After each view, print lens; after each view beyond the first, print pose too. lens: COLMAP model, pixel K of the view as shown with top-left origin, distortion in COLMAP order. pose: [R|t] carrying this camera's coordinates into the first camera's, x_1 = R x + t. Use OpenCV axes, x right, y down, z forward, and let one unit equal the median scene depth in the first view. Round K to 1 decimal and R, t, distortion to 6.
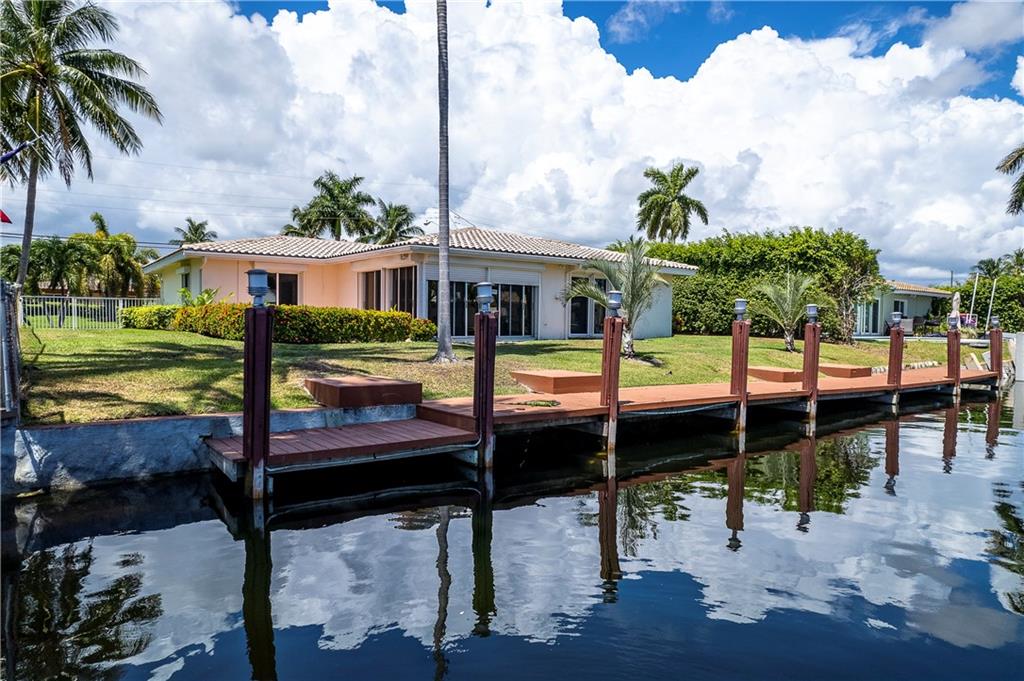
lens RADIAL K [[651.6, 0, 516.0], [0, 651.6, 346.0], [0, 0, 1]] dist [-0.071760, 0.064930]
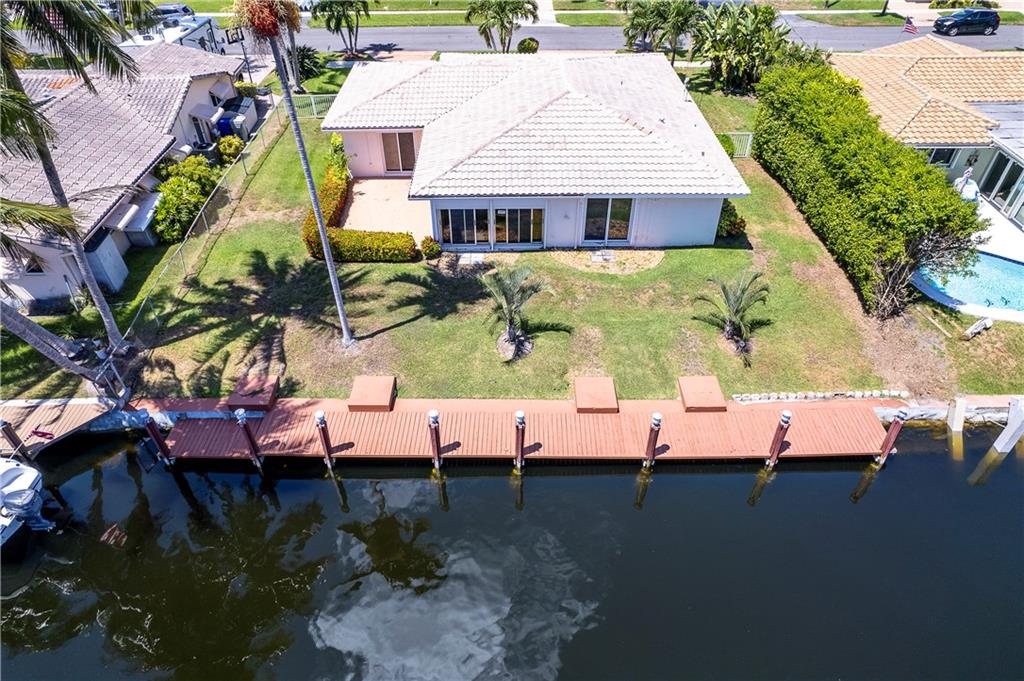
lens RADIAL K [[651.6, 0, 516.0], [0, 651.6, 346.0], [0, 0, 1]] dist [-0.071760, 0.064930]
pose [[0.808143, 0.375257, -0.453969, 0.639214], [-0.014017, 0.782797, 0.622119, -0.648765], [0.588820, -0.496398, 0.637872, 0.109167]]
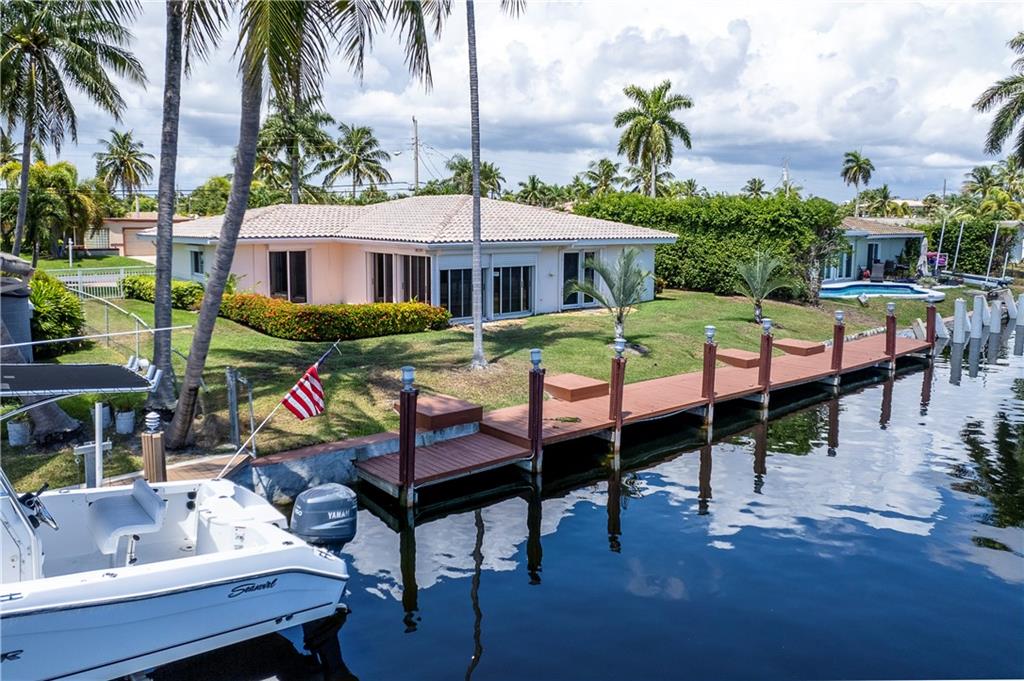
lens RADIAL K [[744.4, 0, 513.3], [0, 744.4, 301.2], [0, 0, 1]] dist [-0.041732, 0.003450]
pose [[0.998354, -0.012314, 0.056022, -0.075998], [0.008083, 0.997140, 0.075142, -0.132436], [-0.056787, -0.074565, 0.995598, -0.265367]]
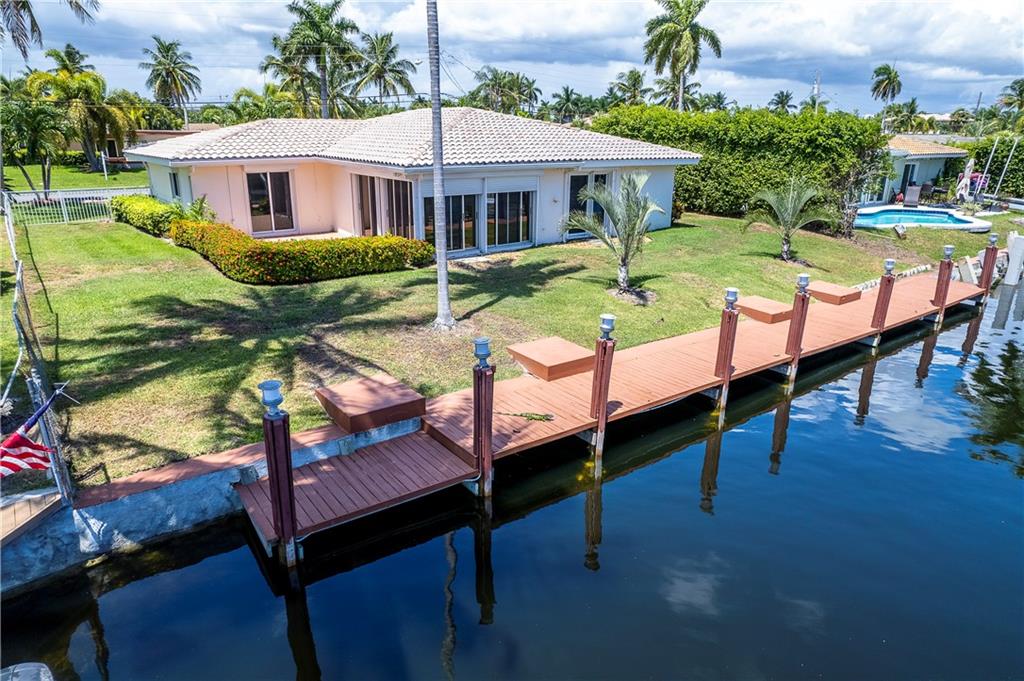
lens RADIAL K [[651.6, 0, 516.0], [0, 651.6, 346.0], [0, 0, 1]] dist [-0.071760, 0.064930]
pose [[0.999997, -0.002143, 0.001497, 0.002095], [0.001628, 0.958709, 0.284384, -0.152141], [-0.002044, -0.284380, 0.958709, -0.003247]]
